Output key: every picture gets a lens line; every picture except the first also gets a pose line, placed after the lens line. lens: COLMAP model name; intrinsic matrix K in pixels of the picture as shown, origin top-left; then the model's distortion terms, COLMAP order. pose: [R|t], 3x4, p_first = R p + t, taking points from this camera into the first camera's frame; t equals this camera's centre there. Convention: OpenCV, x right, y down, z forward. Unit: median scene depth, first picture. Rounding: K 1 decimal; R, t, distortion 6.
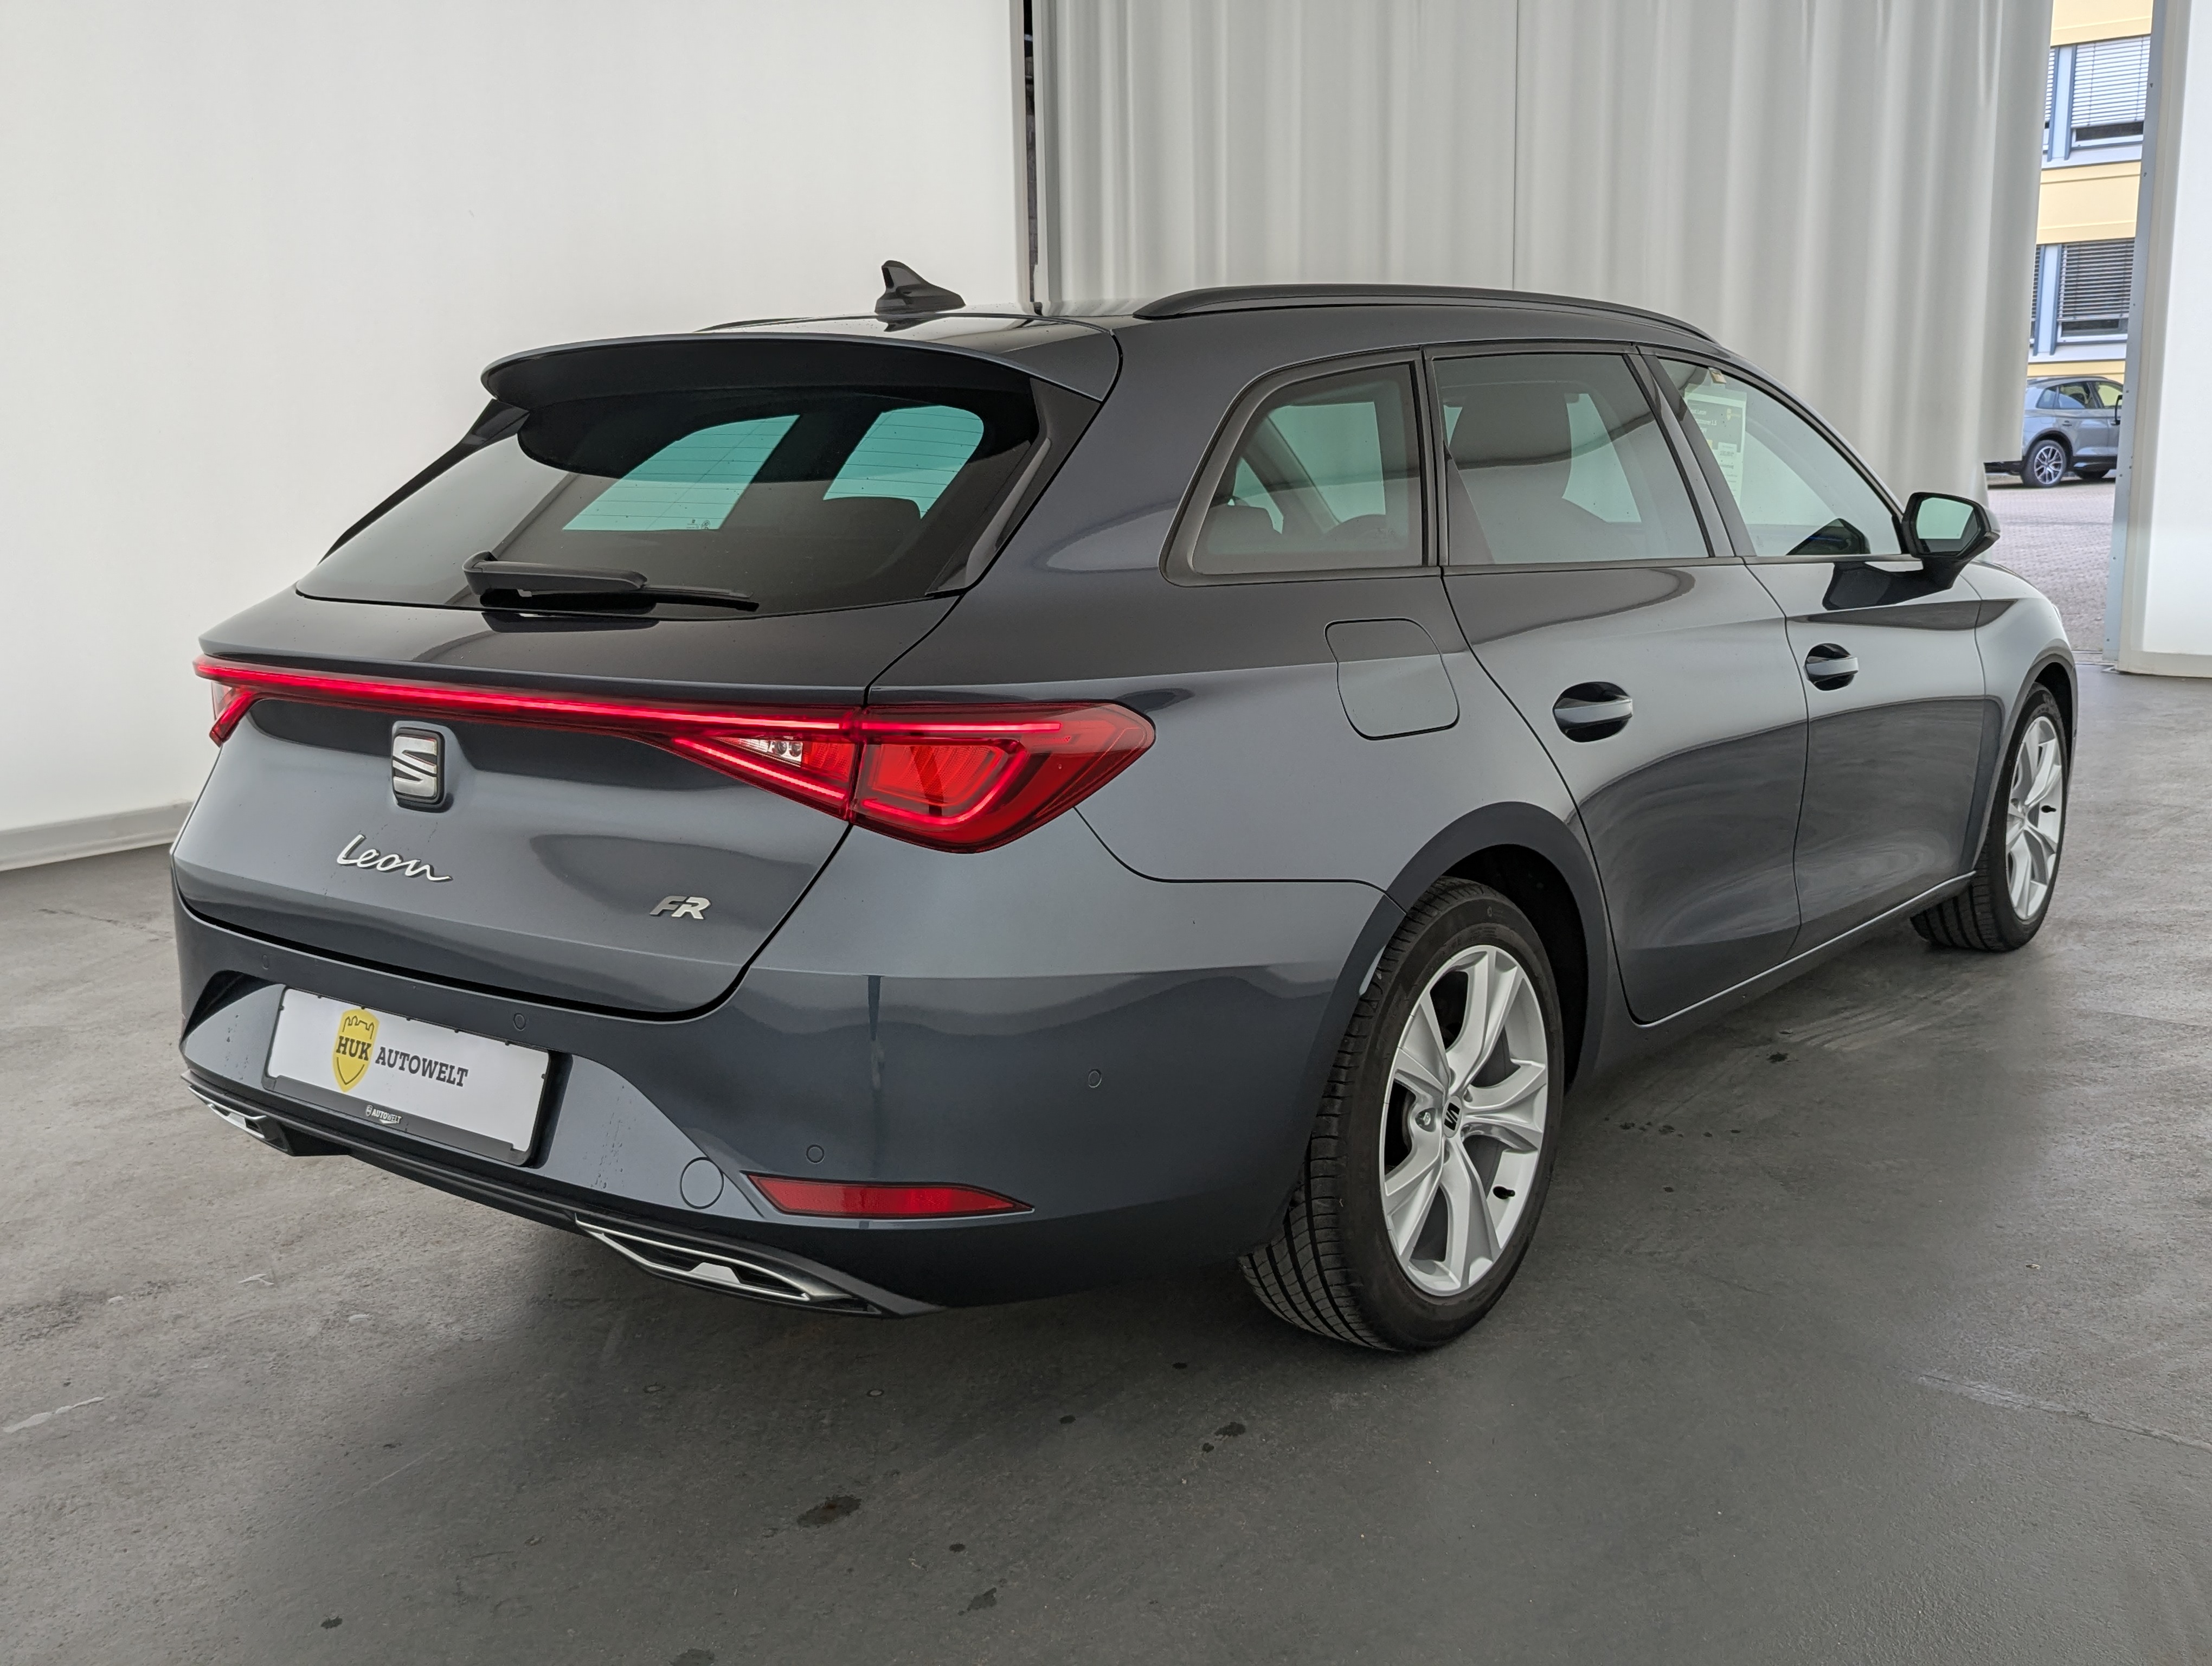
lens RADIAL K [[2125.1, 0, 1123.8], [0, 2125.1, 843.8], [0, 0, 1]] dist [0.044258, 0.000000]
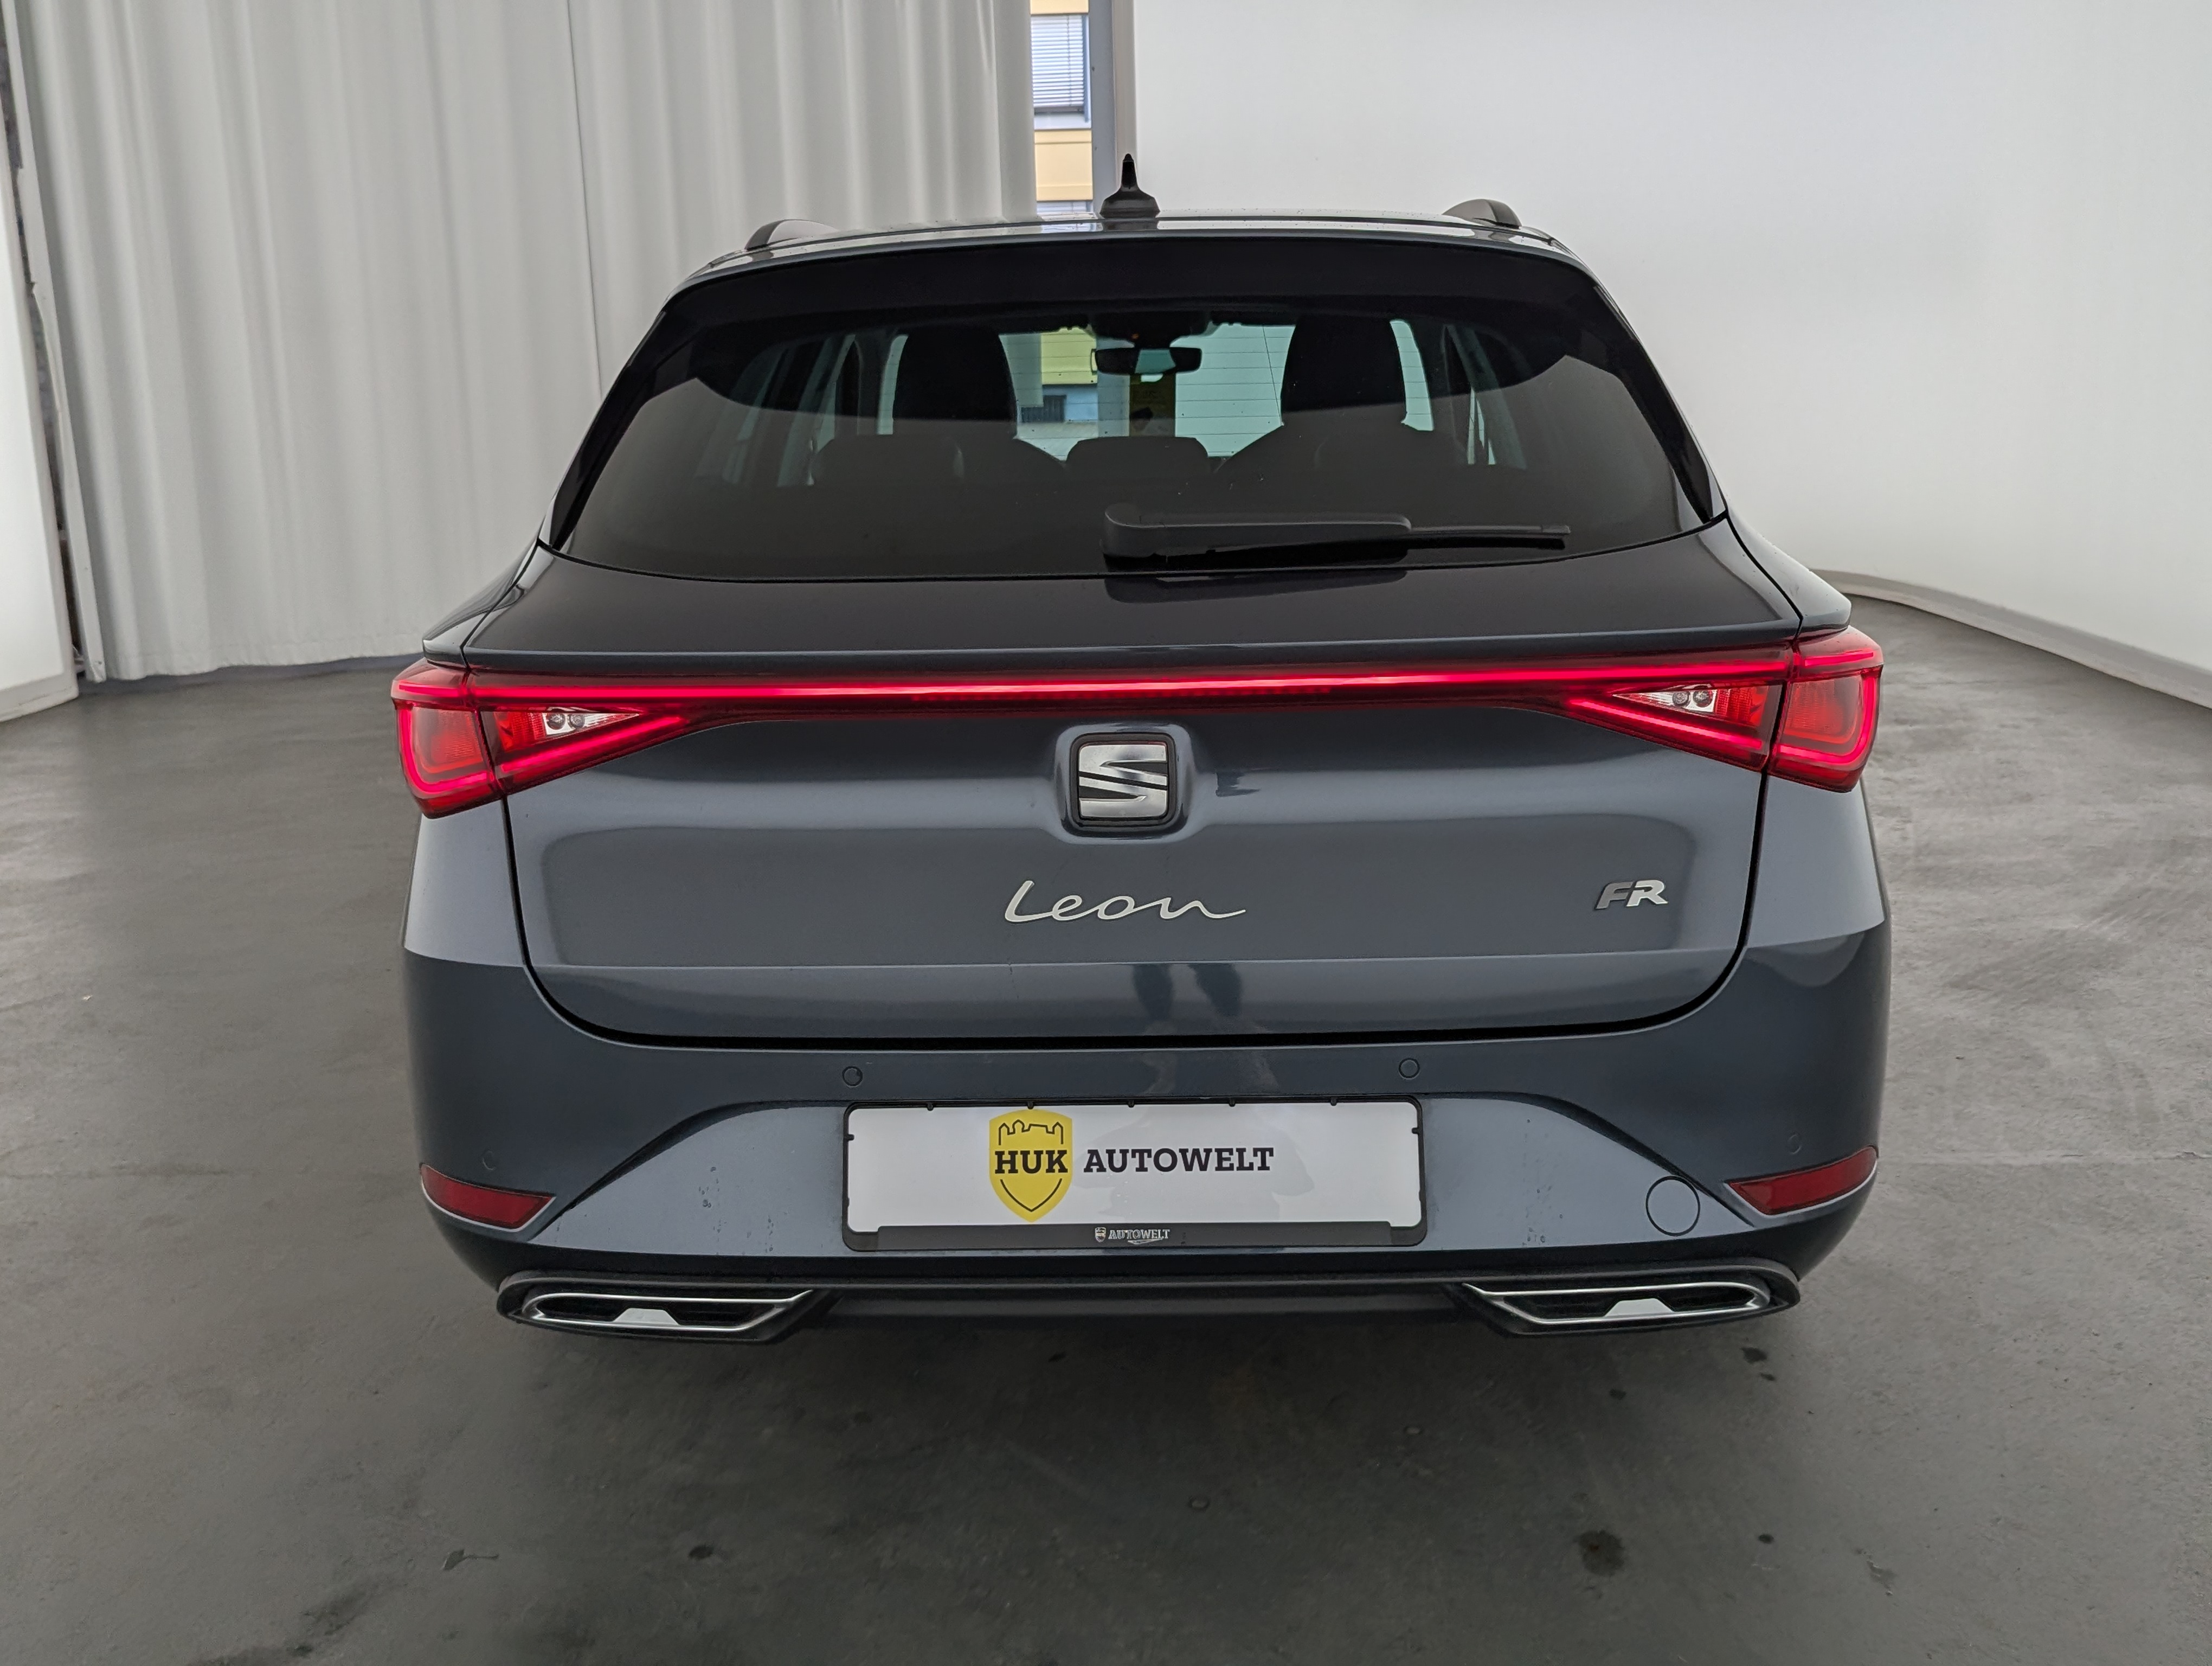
lens RADIAL K [[2125.1, 0, 1117.4], [0, 2125.1, 816.5], [0, 0, 1]] dist [0.044258, 0.000000]
pose [[0.814198, -0.126262, 0.566692, -0.777066], [0.119694, 0.991603, 0.048963, -0.061693], [-0.568116, 0.027964, 0.822473, 0.370975]]
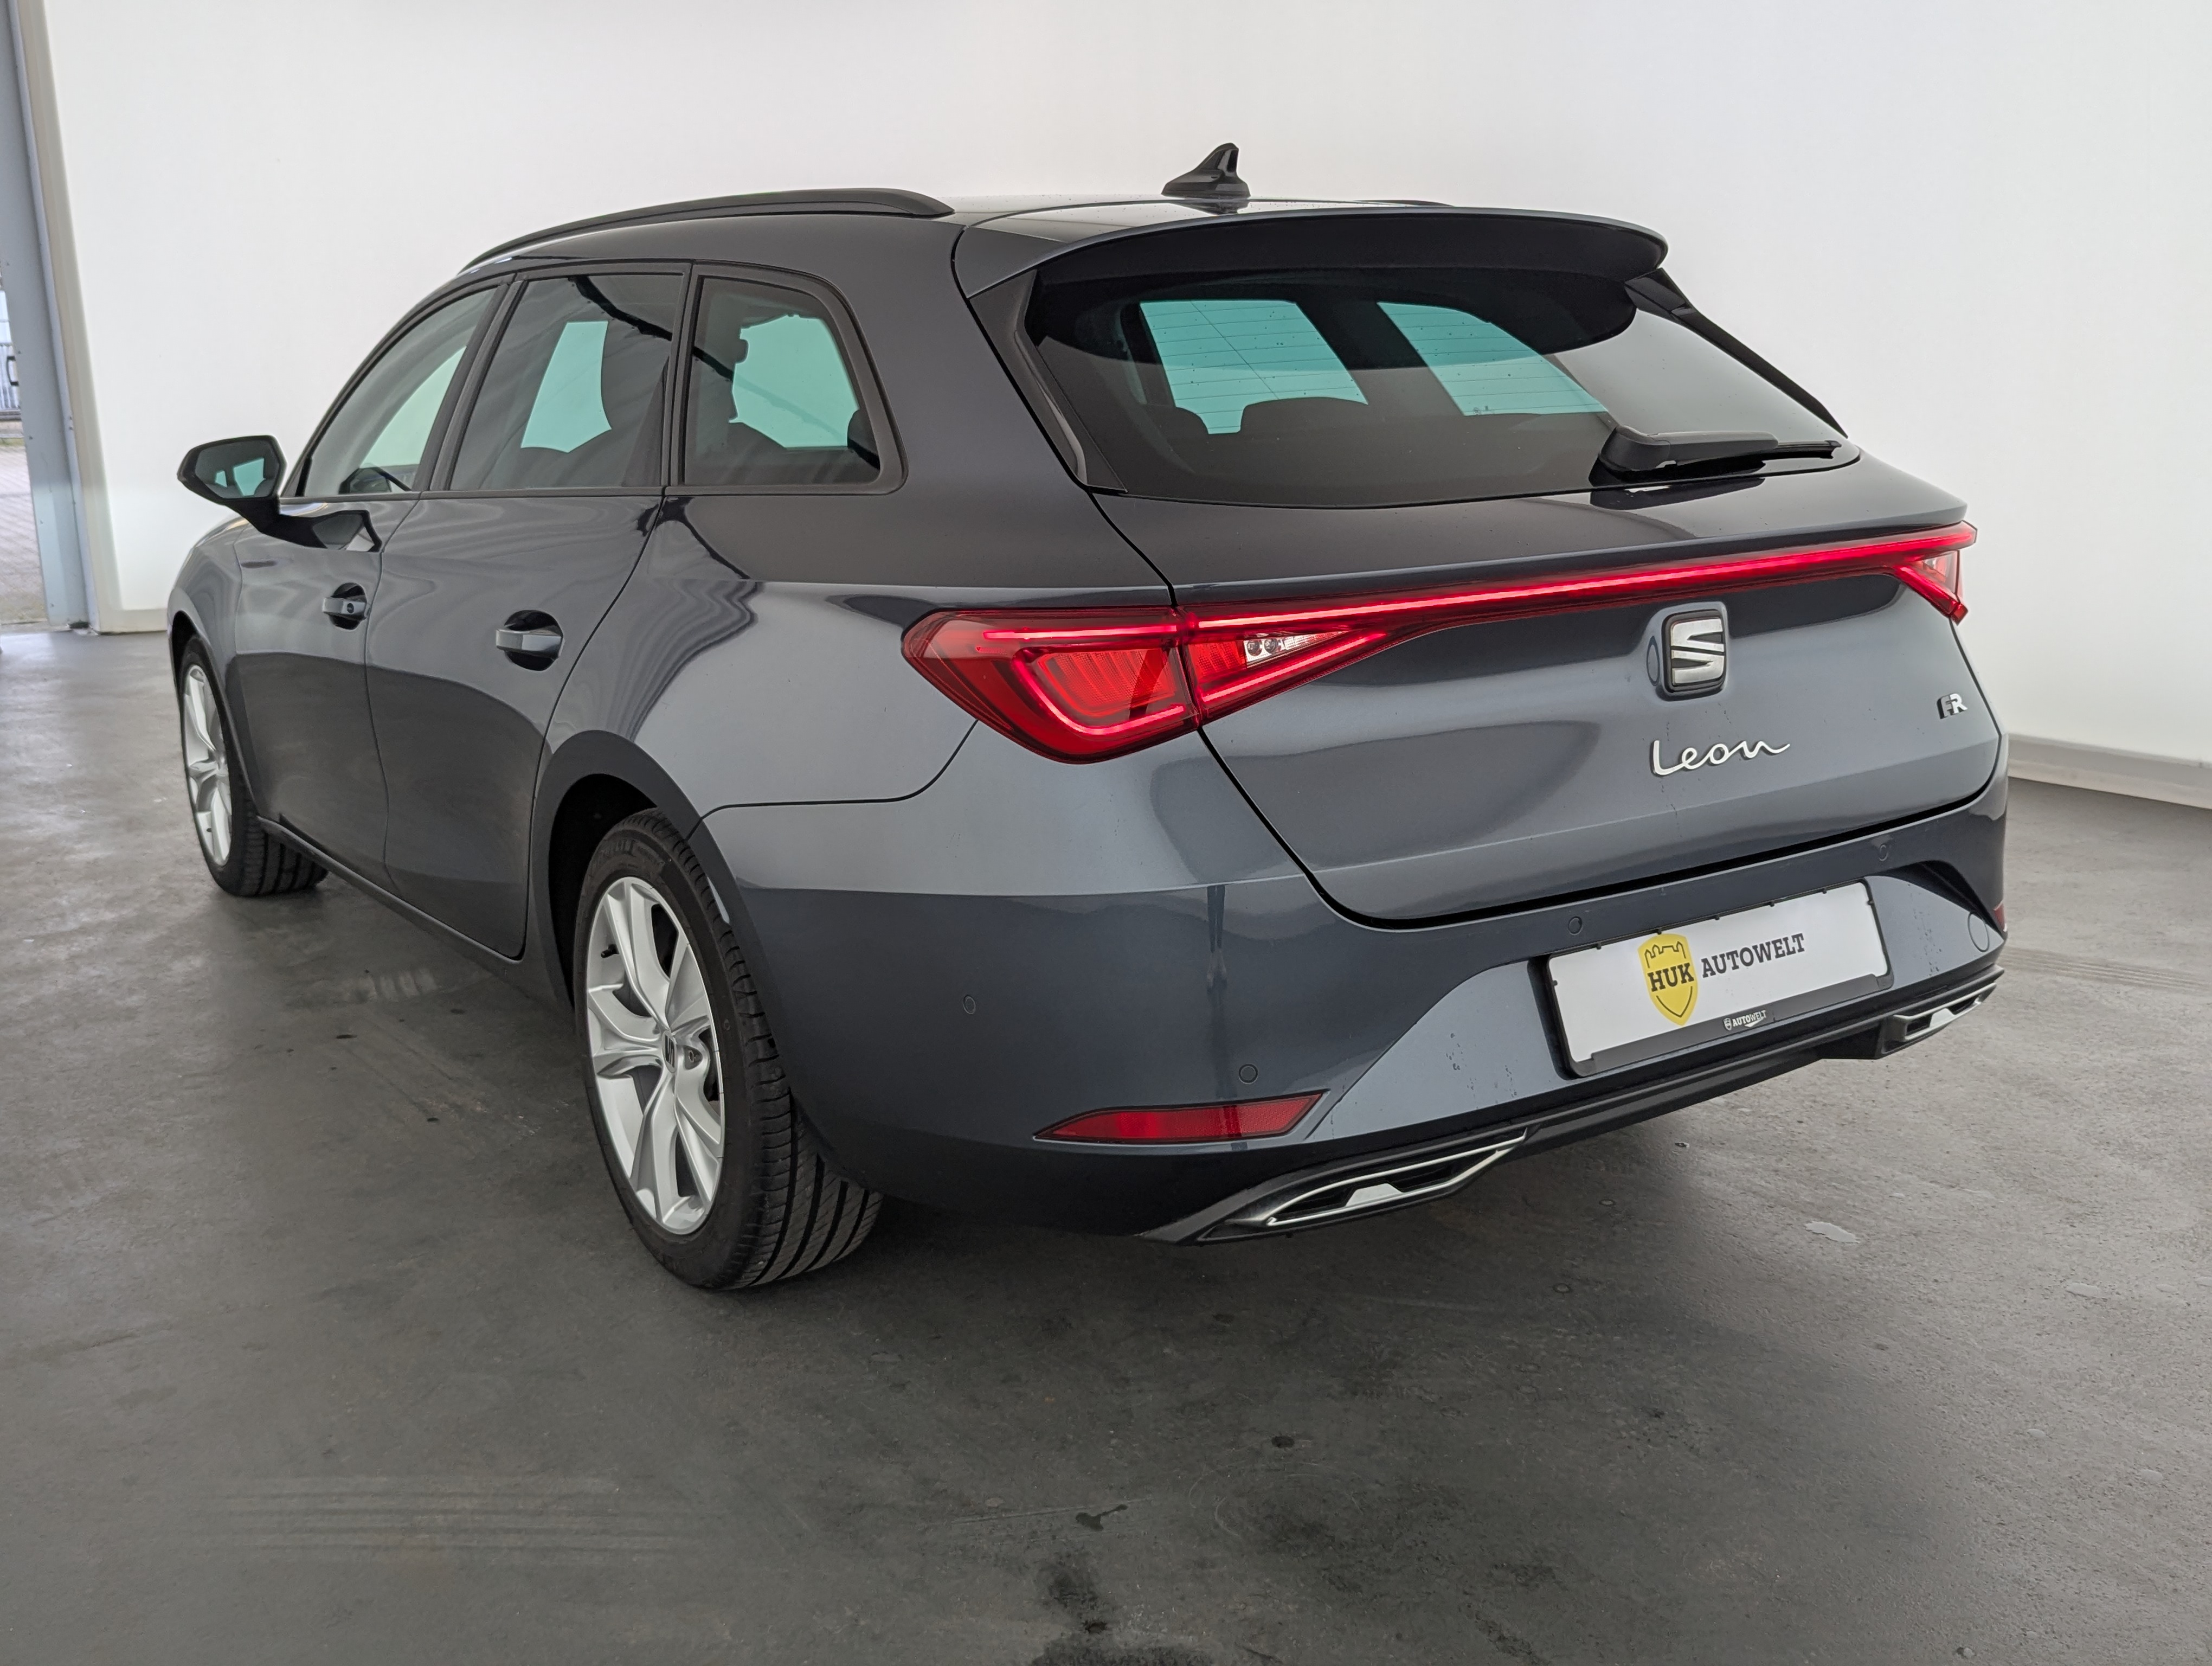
lens RADIAL K [[2125.1, 0, 1100.1], [0, 2125.1, 813.6], [0, 0, 1]] dist [0.044258, 0.000000]
pose [[0.318274, -0.199357, 0.926800, -1.307298], [0.195835, 0.970377, 0.141479, -0.151955], [-0.927551, 0.136471, 0.347887, 0.935408]]
